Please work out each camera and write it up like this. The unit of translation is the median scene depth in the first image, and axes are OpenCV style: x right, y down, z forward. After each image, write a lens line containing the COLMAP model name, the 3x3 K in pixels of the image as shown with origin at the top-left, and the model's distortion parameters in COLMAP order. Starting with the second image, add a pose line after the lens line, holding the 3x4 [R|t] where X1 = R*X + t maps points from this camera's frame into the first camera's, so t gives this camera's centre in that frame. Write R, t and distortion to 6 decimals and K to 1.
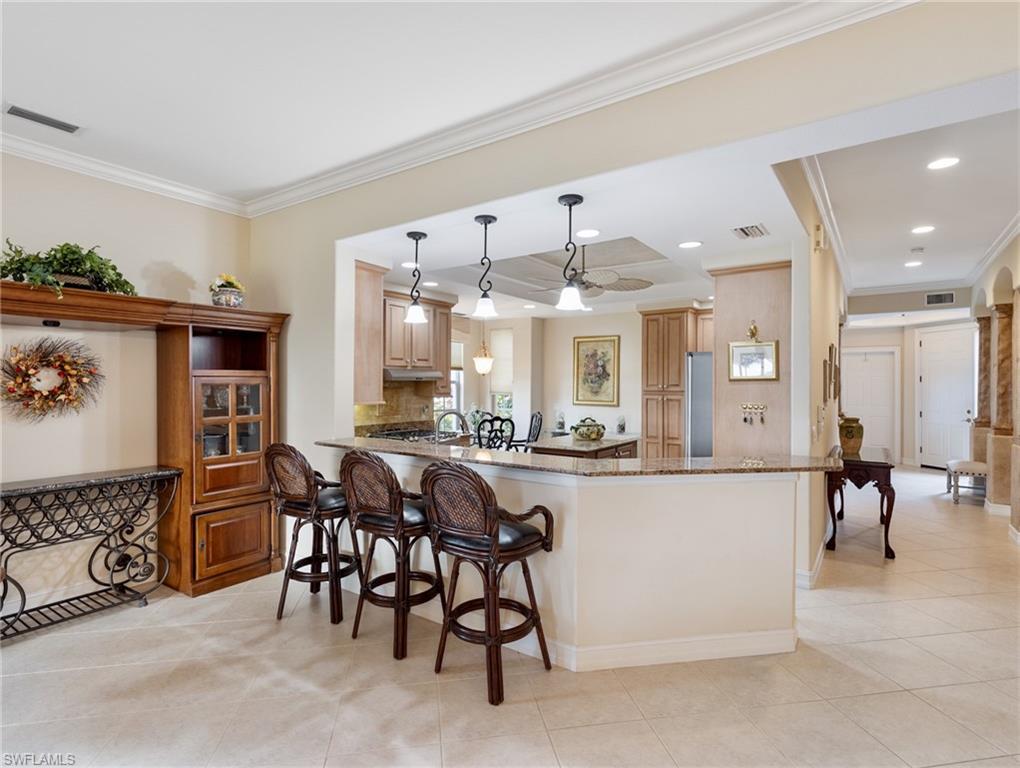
lens RADIAL K [[522.0, 0, 513.4], [0, 522.0, 381.8], [0, 0, 1]] dist [0.012516, -0.000088]
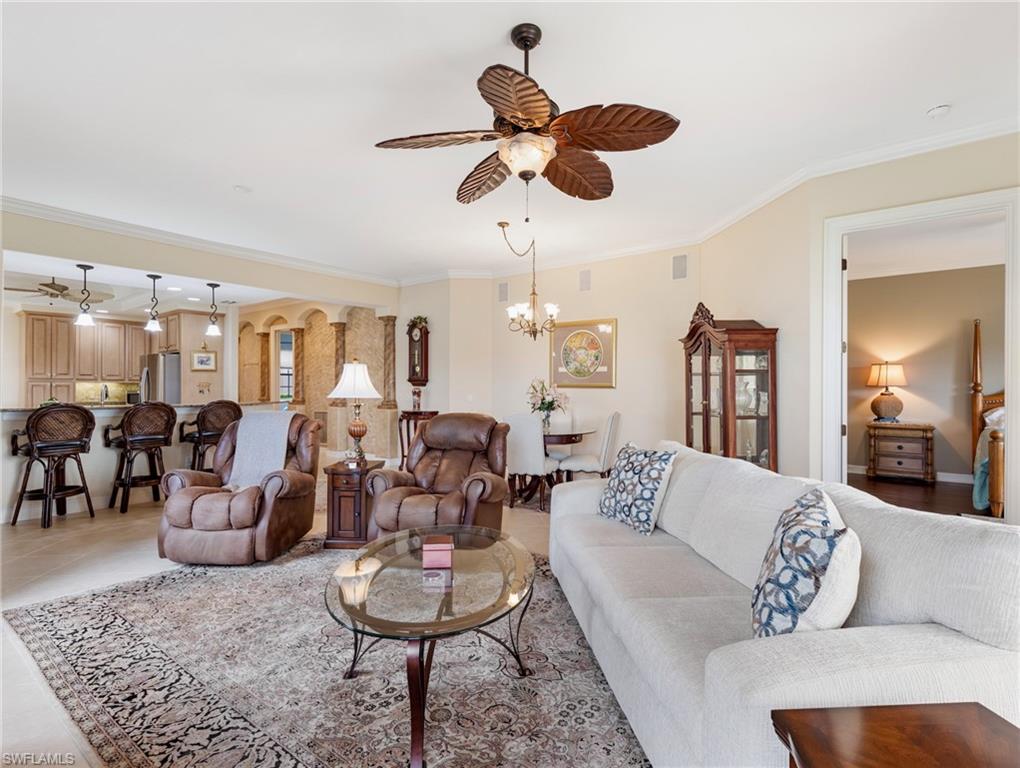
lens RADIAL K [[522.0, 0, 511.3], [0, 522.0, 385.7], [0, 0, 1]] dist [0.012516, -0.000088]
pose [[0.070688, -0.001296, 0.997498, -0.884597], [-0.003952, 0.999991, 0.001579, 0.028364], [-0.997491, -0.004054, 0.070682, -0.174481]]
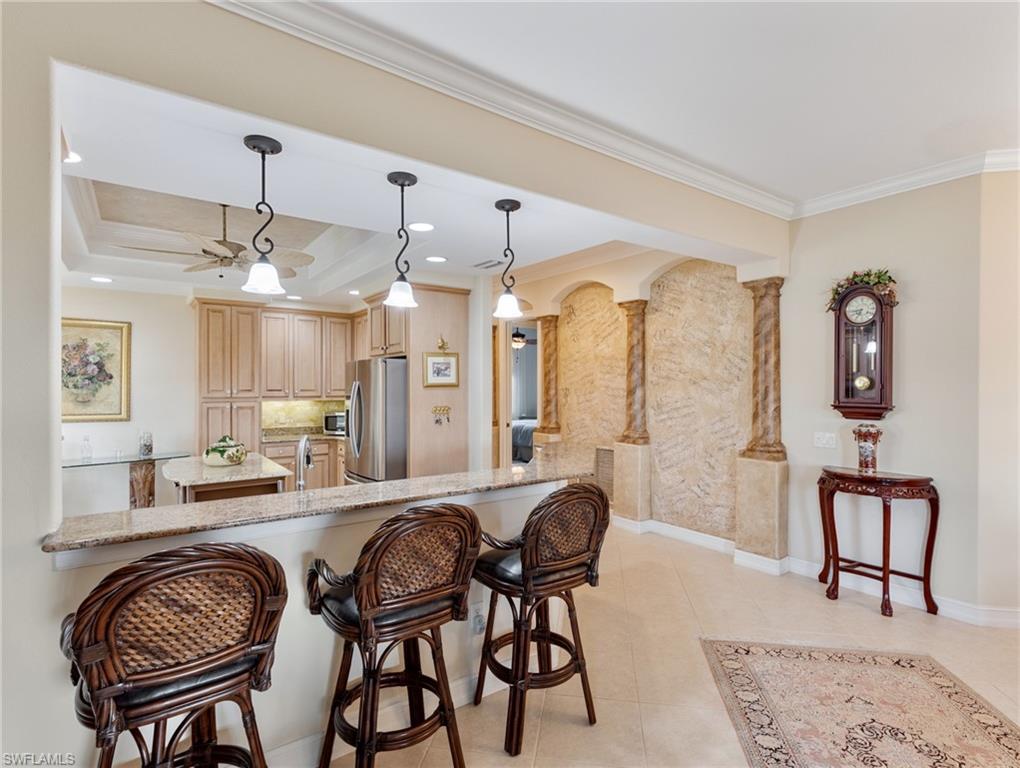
lens RADIAL K [[522.0, 0, 512.5], [0, 522.0, 388.9], [0, 0, 1]] dist [0.012516, -0.000088]
pose [[0.324798, -0.009755, 0.945733, -0.364320], [-0.002352, 0.999935, 0.011122, -0.006542], [-0.945781, -0.005837, 0.324754, 0.301088]]
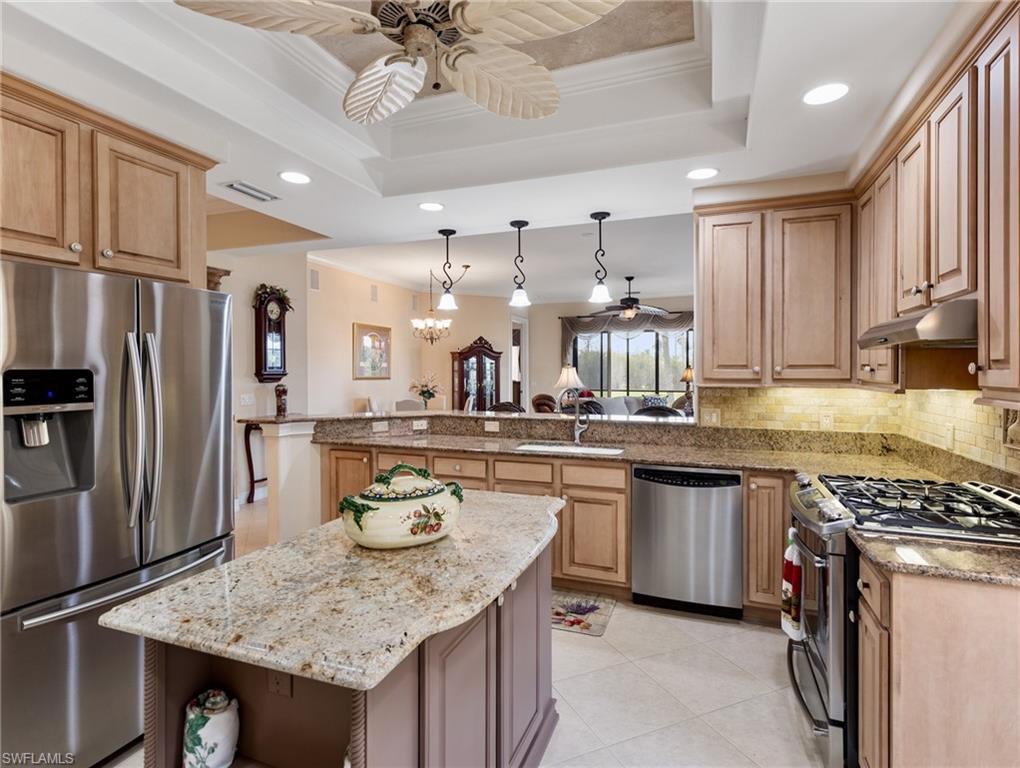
lens RADIAL K [[522.0, 0, 515.6], [0, 522.0, 374.8], [0, 0, 1]] dist [0.012516, -0.000088]
pose [[-0.969952, 0.001003, -0.243296, 0.122559], [-0.000361, 0.999984, 0.005561, 0.014581], [0.243297, 0.005482, -0.969936, 1.074297]]
